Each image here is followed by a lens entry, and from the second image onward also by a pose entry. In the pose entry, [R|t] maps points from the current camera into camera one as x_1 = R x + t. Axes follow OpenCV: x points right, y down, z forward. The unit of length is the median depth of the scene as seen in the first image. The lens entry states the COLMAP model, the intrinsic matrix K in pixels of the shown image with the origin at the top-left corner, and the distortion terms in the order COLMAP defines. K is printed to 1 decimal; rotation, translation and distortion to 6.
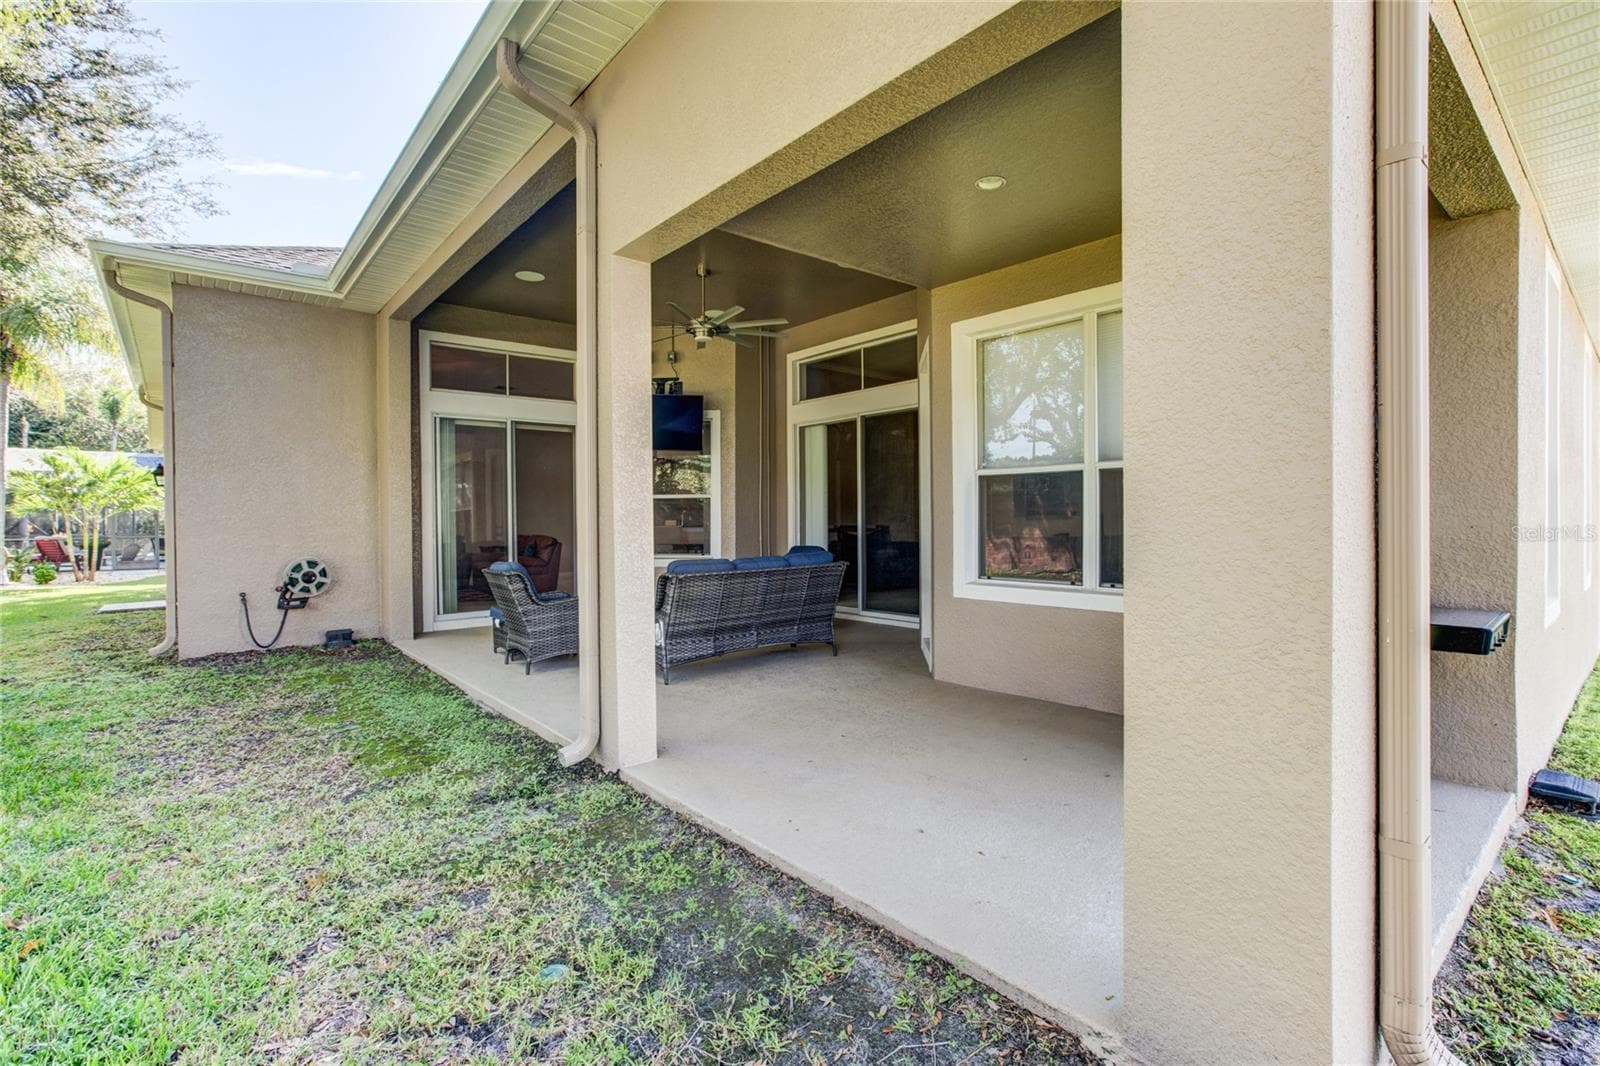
lens RADIAL K [[757.4, 0, 803.5], [0, 757.4, 522.4], [0, 0, 1]] dist [-0.042090, 0.026818]
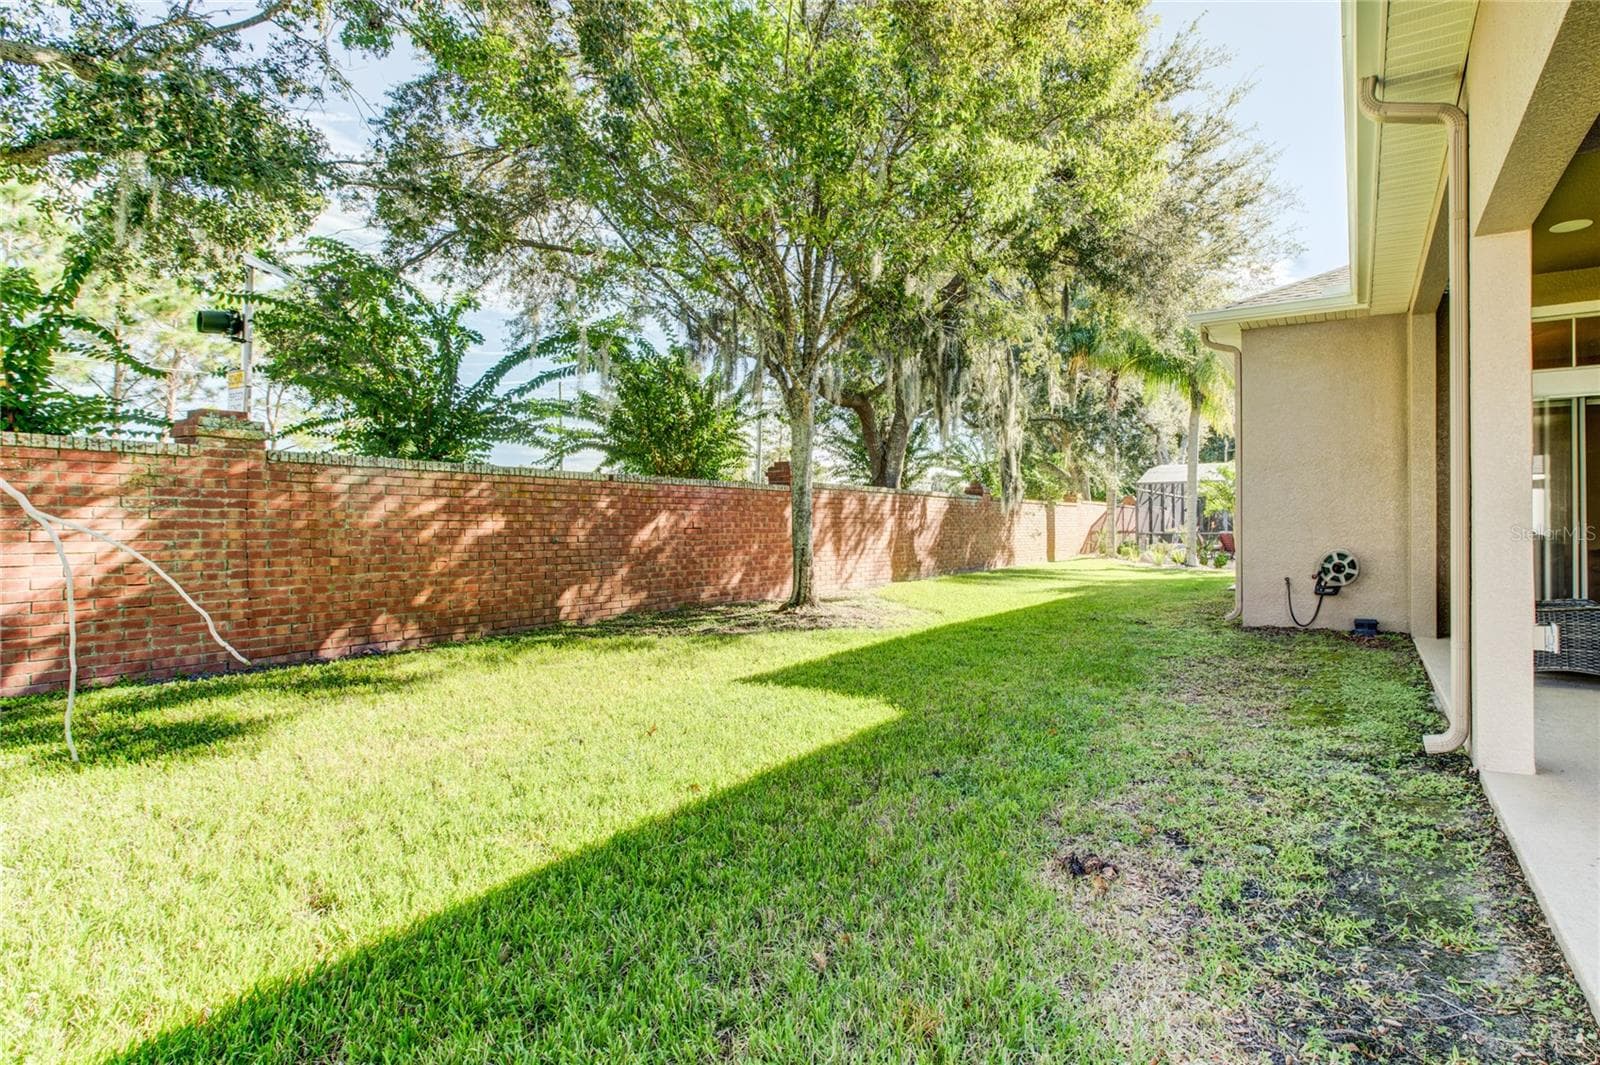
lens RADIAL K [[757.4, 0, 803.5], [0, 757.4, 521.9], [0, 0, 1]] dist [-0.042090, 0.026818]
pose [[0.241125, 0.006706, -0.970471, 0.217550], [-0.007496, 0.999959, 0.005047, 0.006070], [0.970465, 0.006058, 0.241165, -0.031402]]
